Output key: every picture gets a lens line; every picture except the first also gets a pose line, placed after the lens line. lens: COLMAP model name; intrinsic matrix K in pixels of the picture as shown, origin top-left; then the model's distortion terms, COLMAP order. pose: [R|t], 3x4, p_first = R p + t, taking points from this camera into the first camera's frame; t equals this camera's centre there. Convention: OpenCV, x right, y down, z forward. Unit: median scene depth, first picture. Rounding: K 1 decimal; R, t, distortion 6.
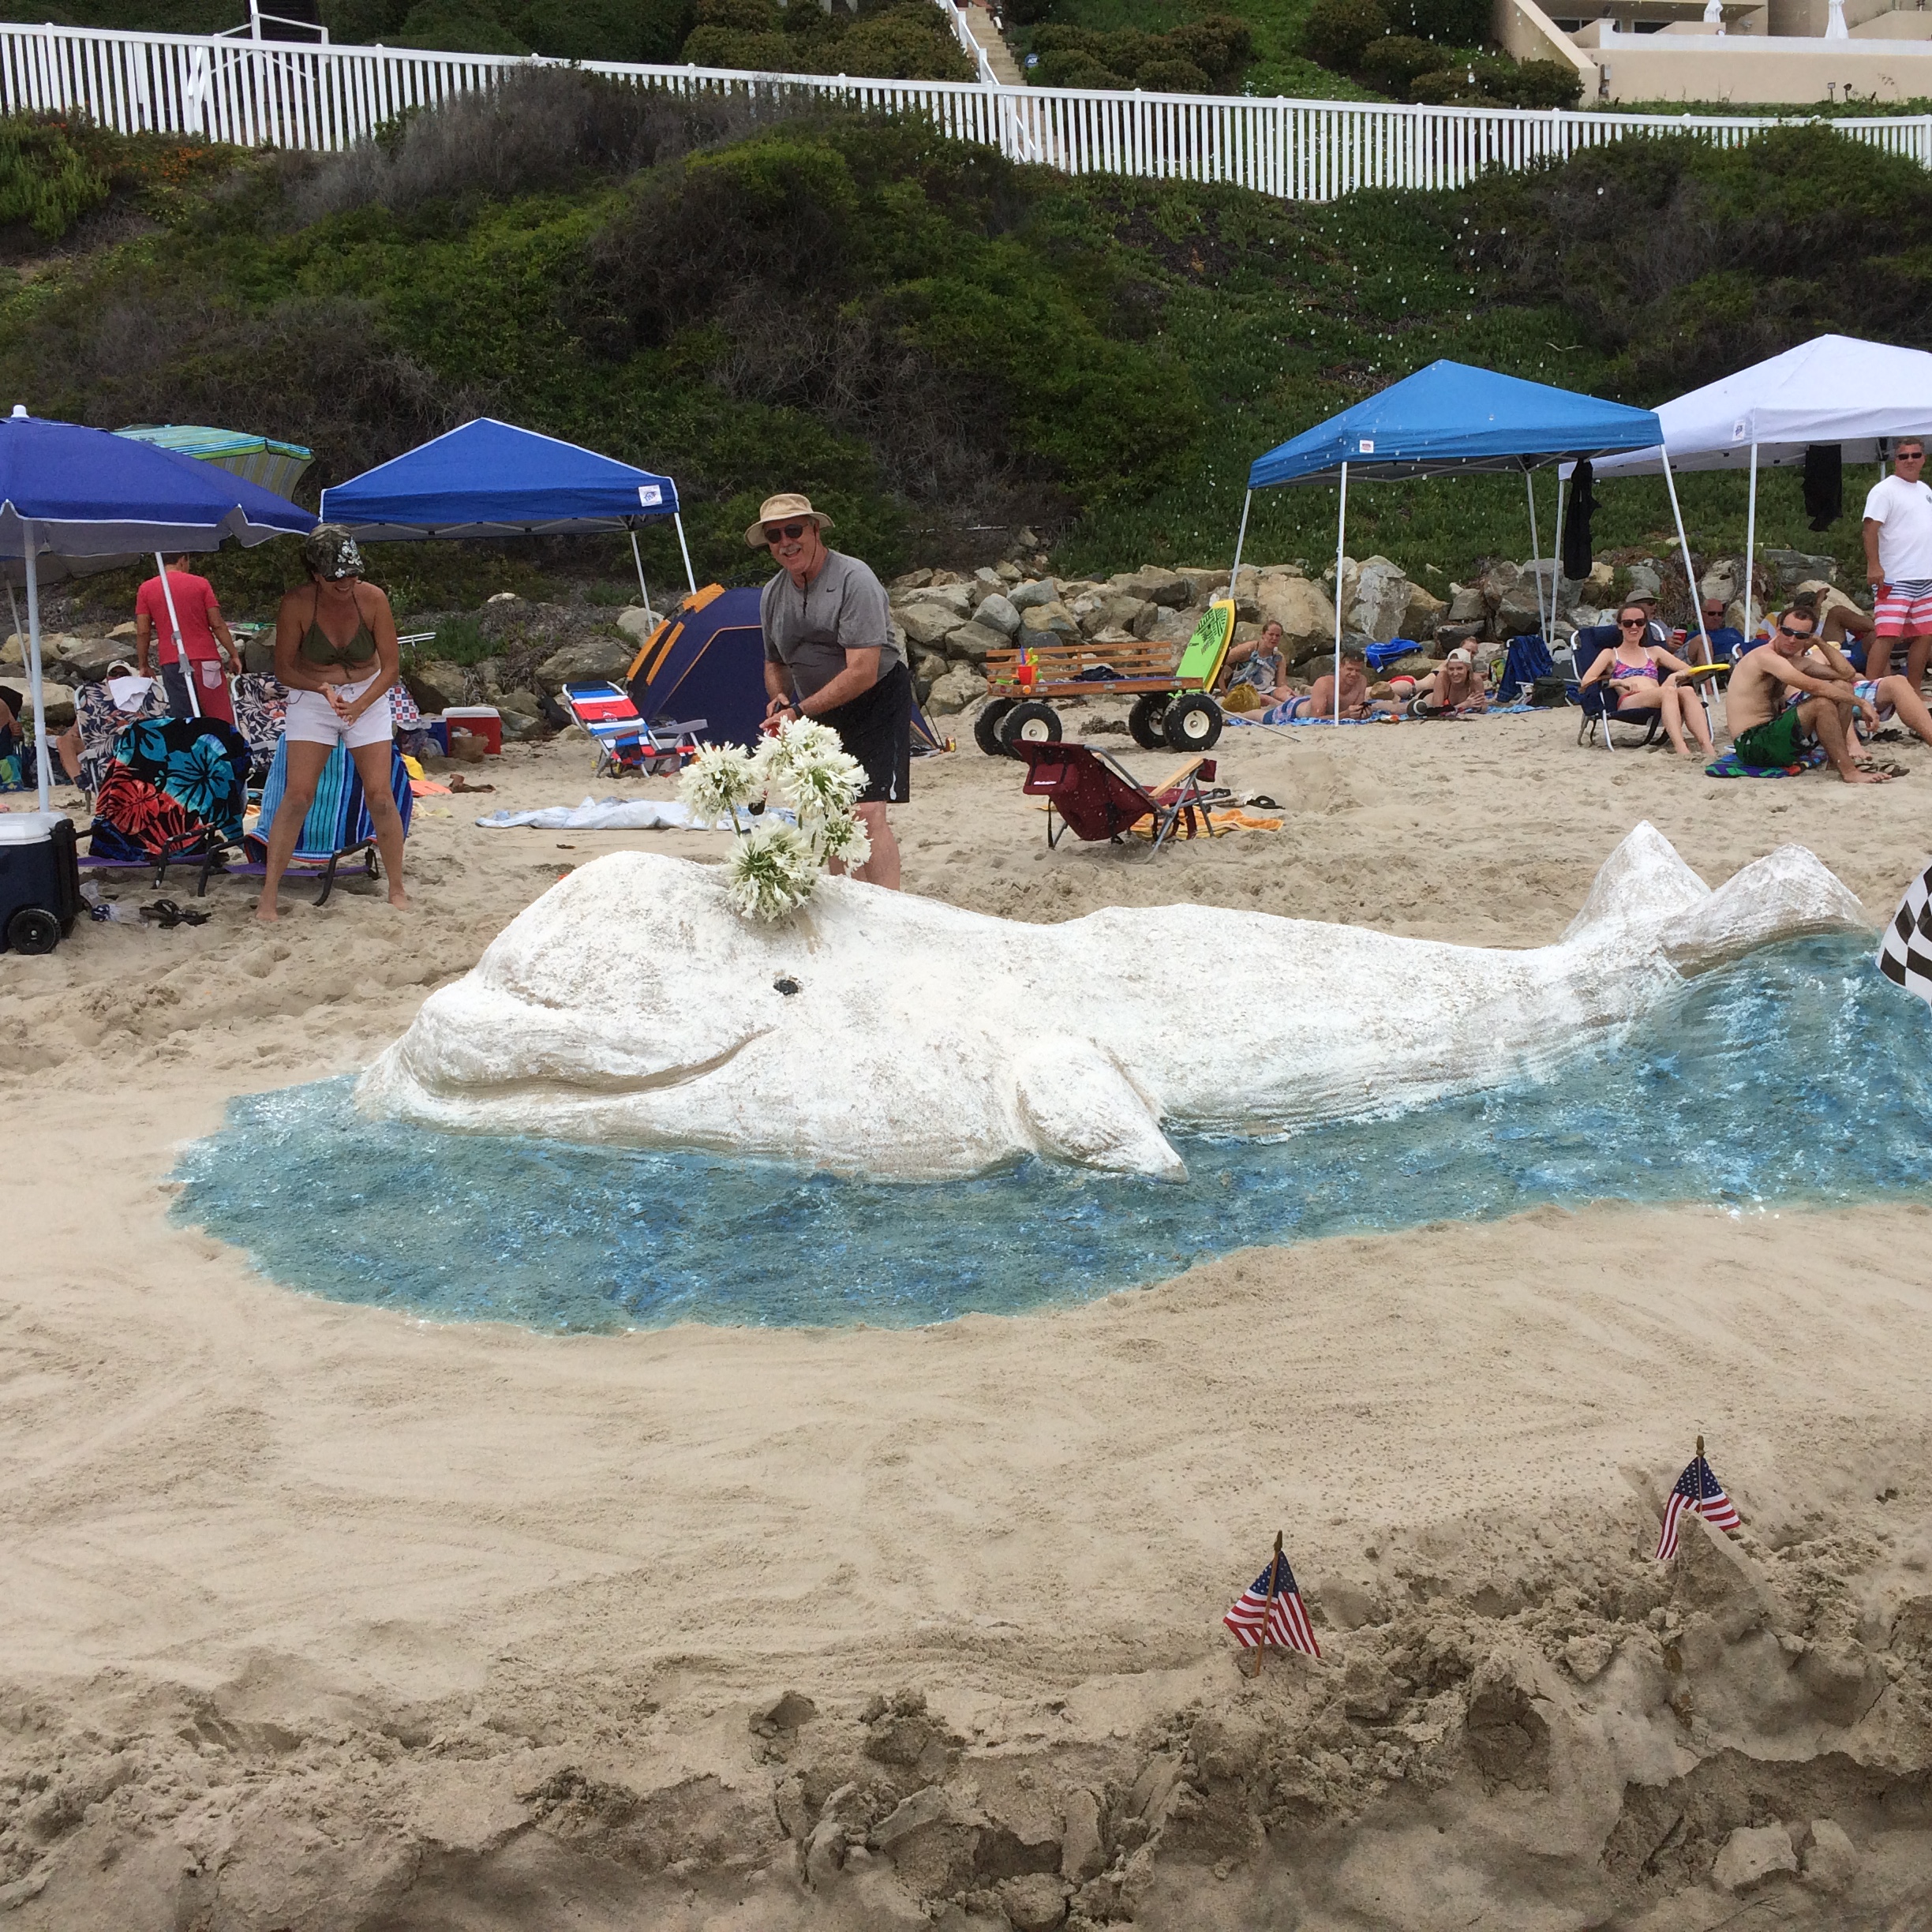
lens RADIAL K [[2155.5, 0, 1018.9], [0, 2155.5, 1016.6], [0, 0, 1]] dist [0.050611, -0.013468]
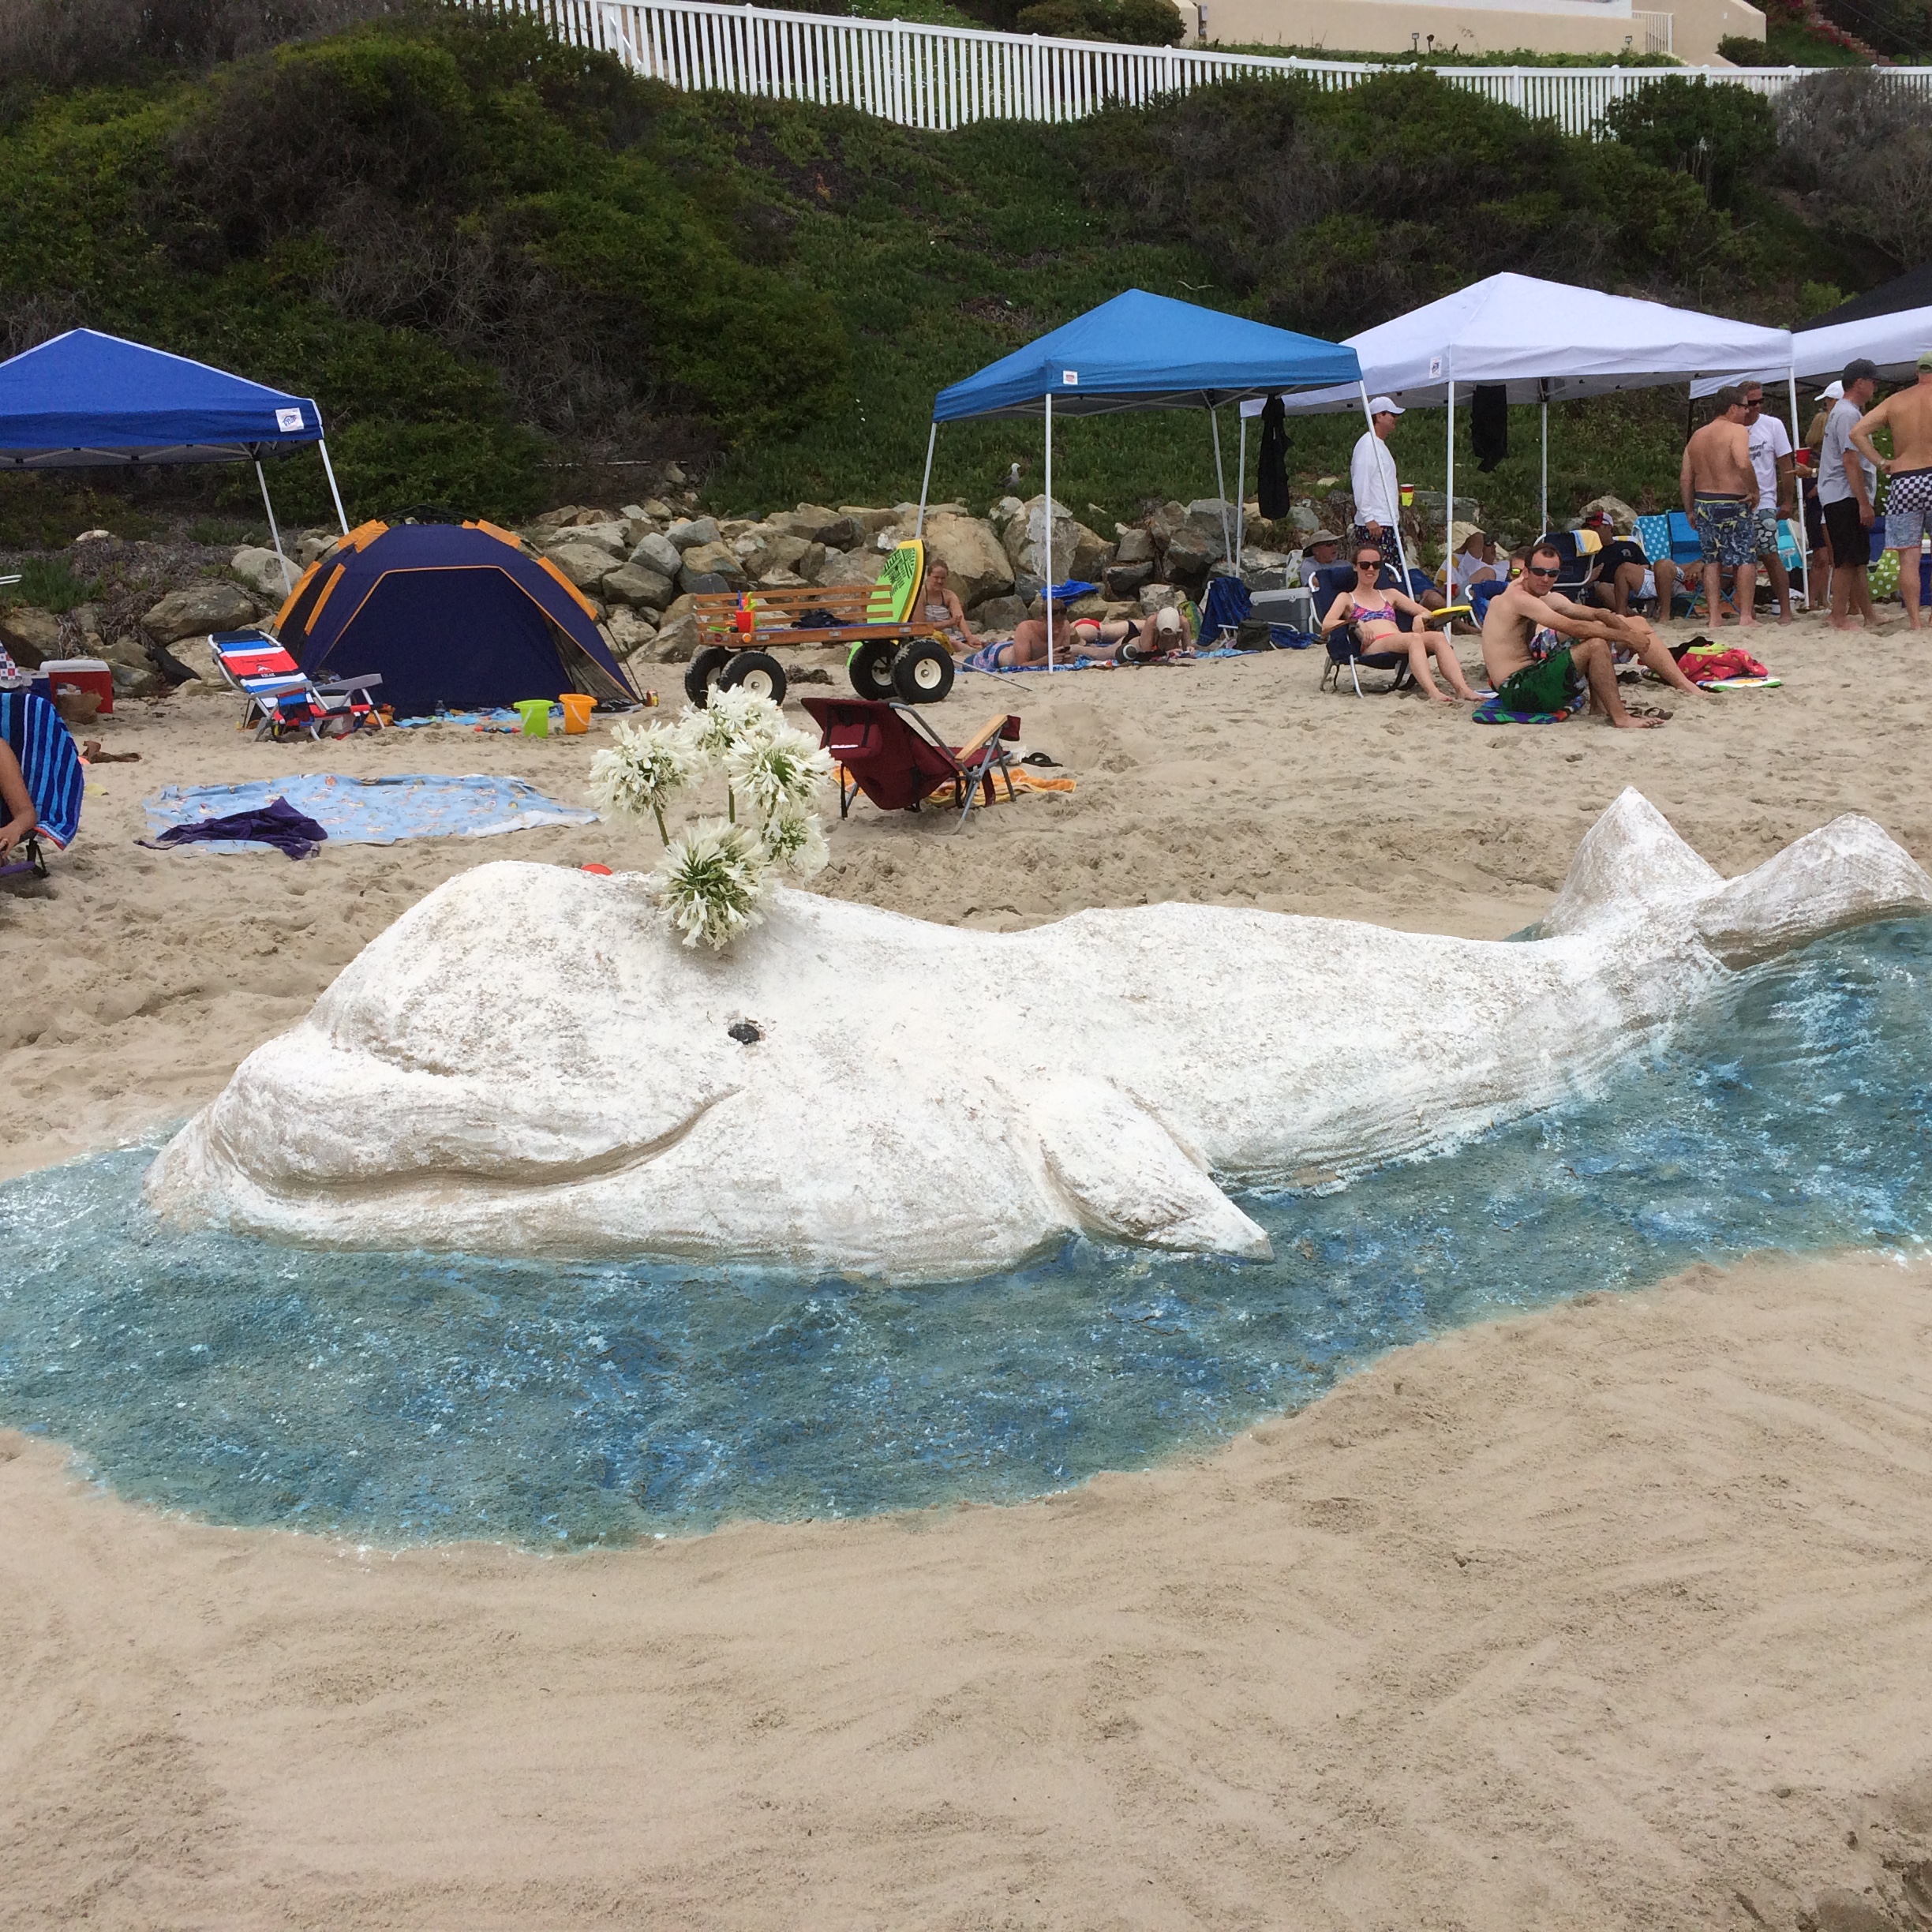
lens RADIAL K [[2115.8, 0, 970.7], [0, 2115.8, 1003.2], [0, 0, 1]] dist [0.057783, -0.053544]
pose [[0.983472, -0.039548, 0.176690, -0.146498], [0.035329, 0.999012, 0.026963, -0.038281], [-0.177582, -0.020275, 0.983897, 0.207287]]
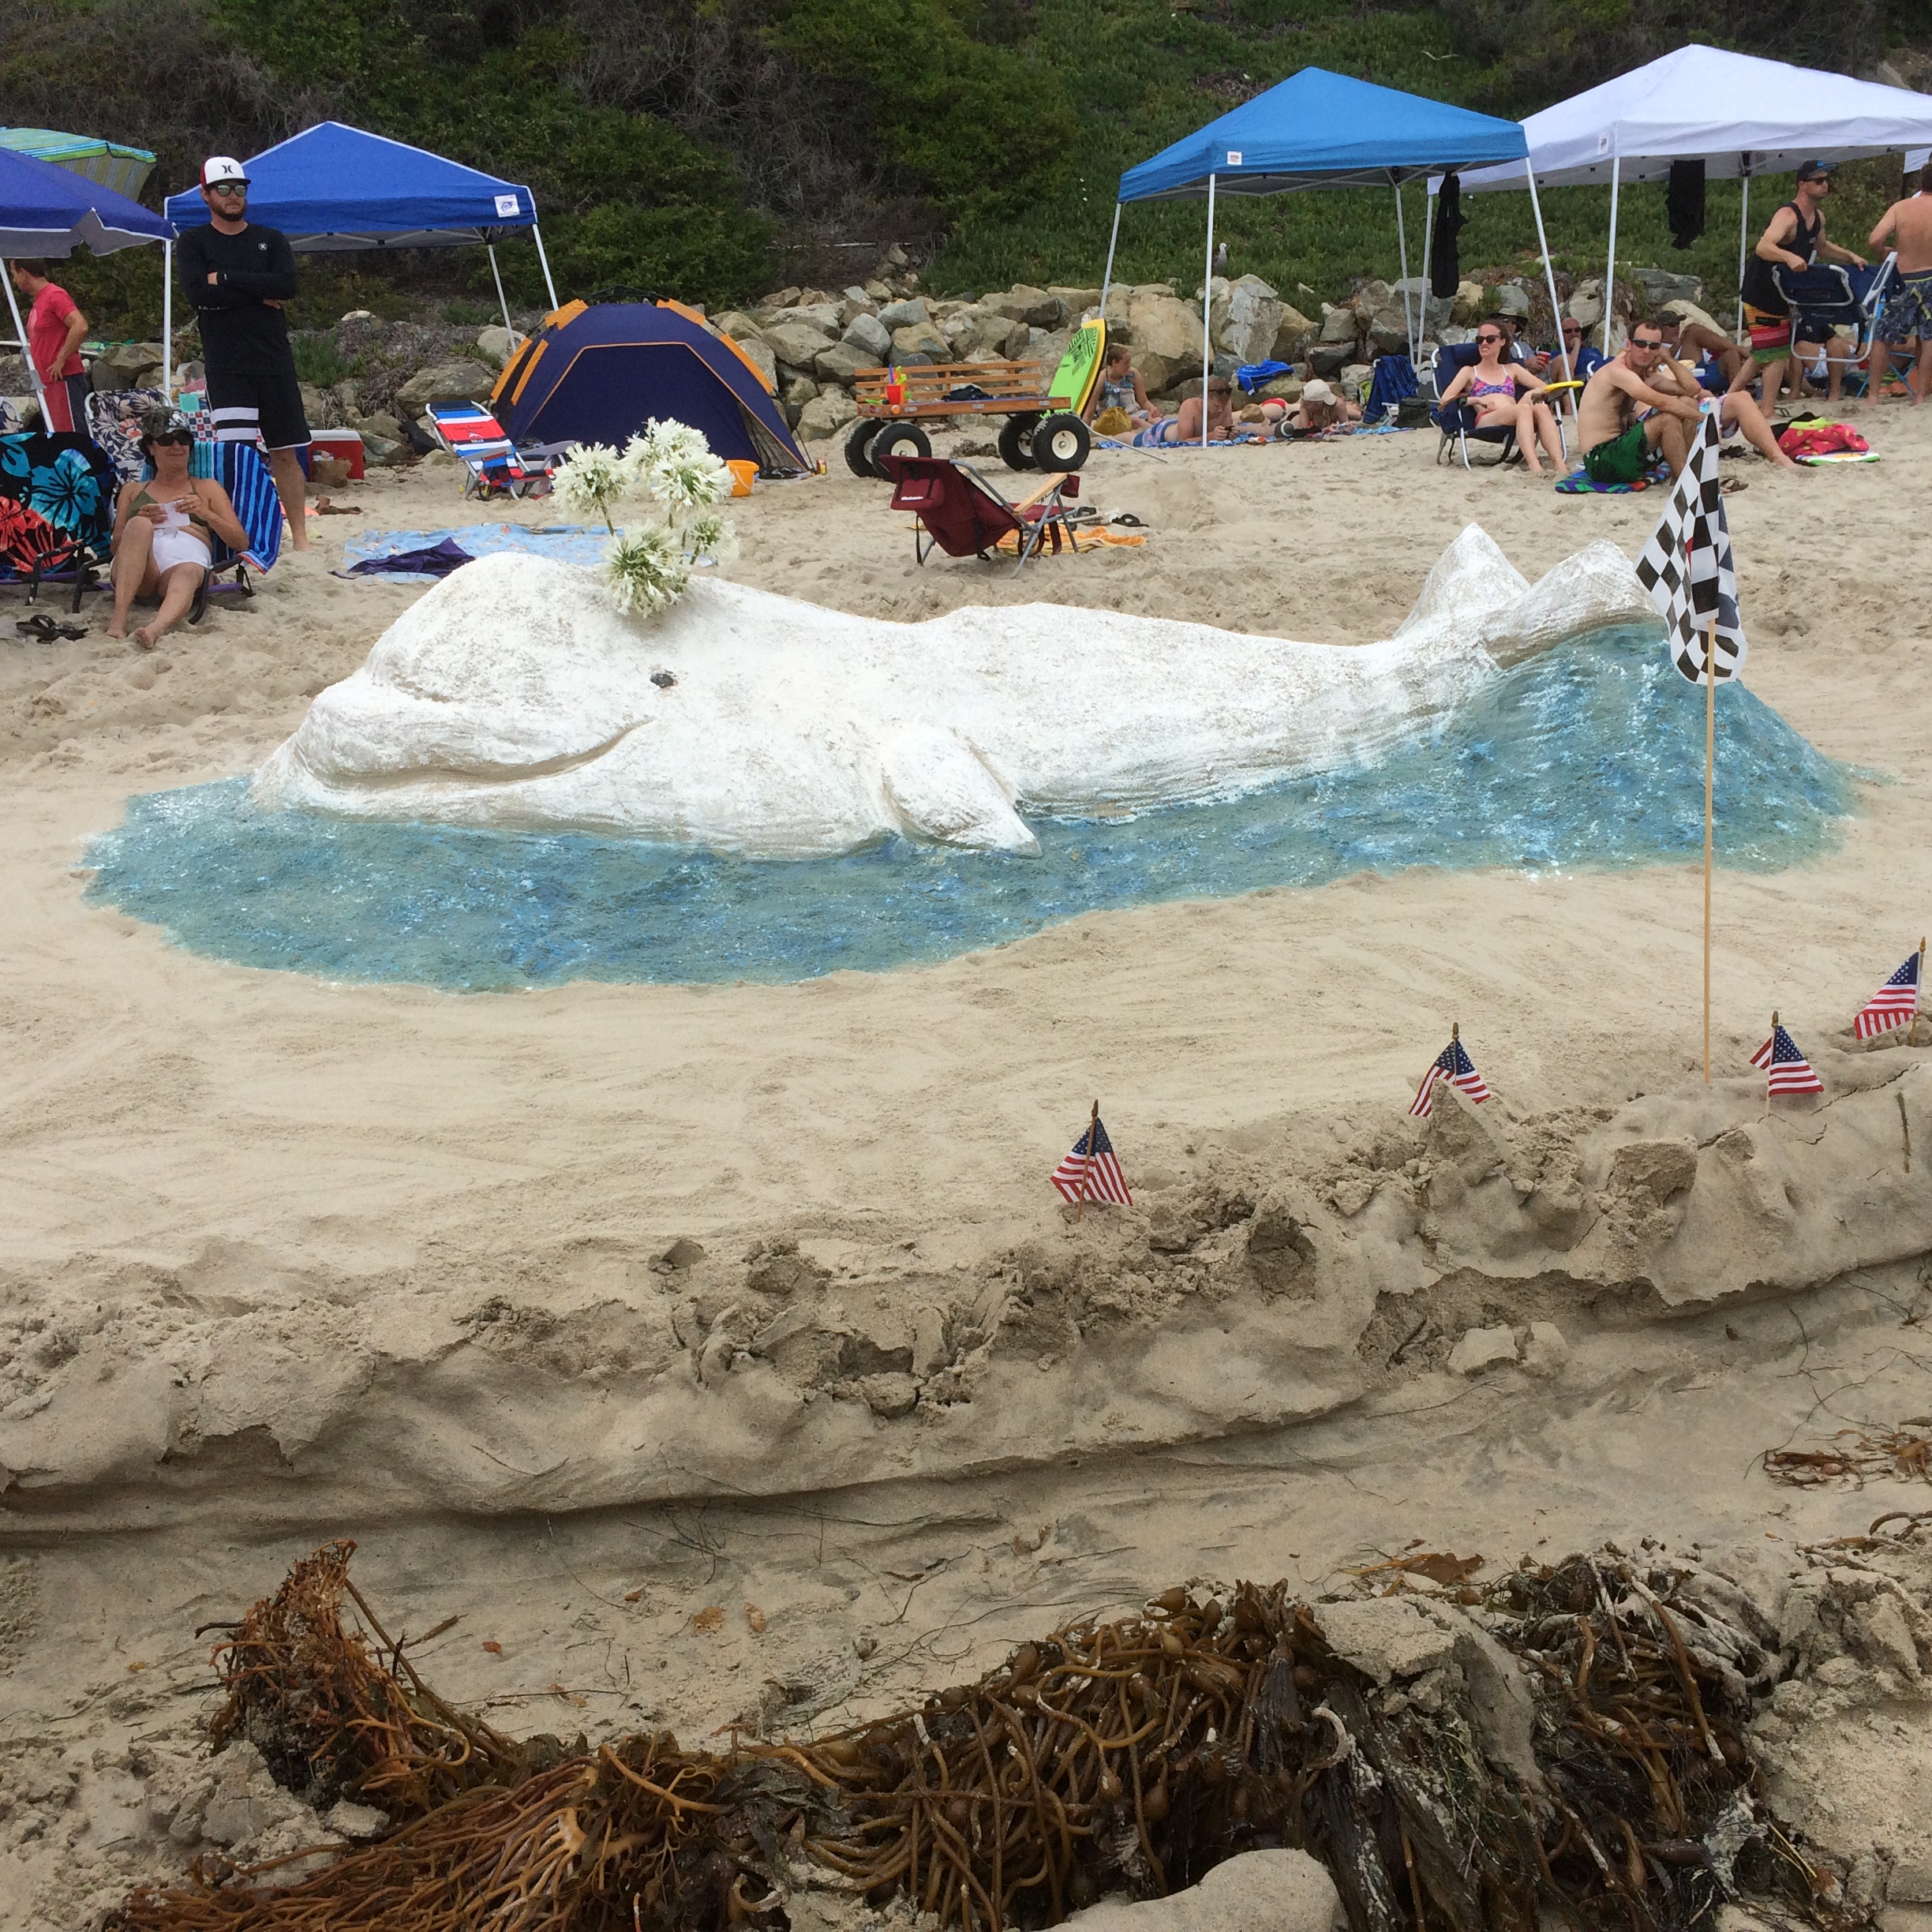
lens RADIAL K [[2155.5, 0, 1018.9], [0, 2155.5, 1016.6], [0, 0, 1]] dist [0.050611, -0.013468]
pose [[0.998516, -0.017068, 0.051724, 0.008521], [0.010902, 0.993045, 0.117228, 0.025144], [-0.053365, -0.116490, 0.991757, -0.074586]]
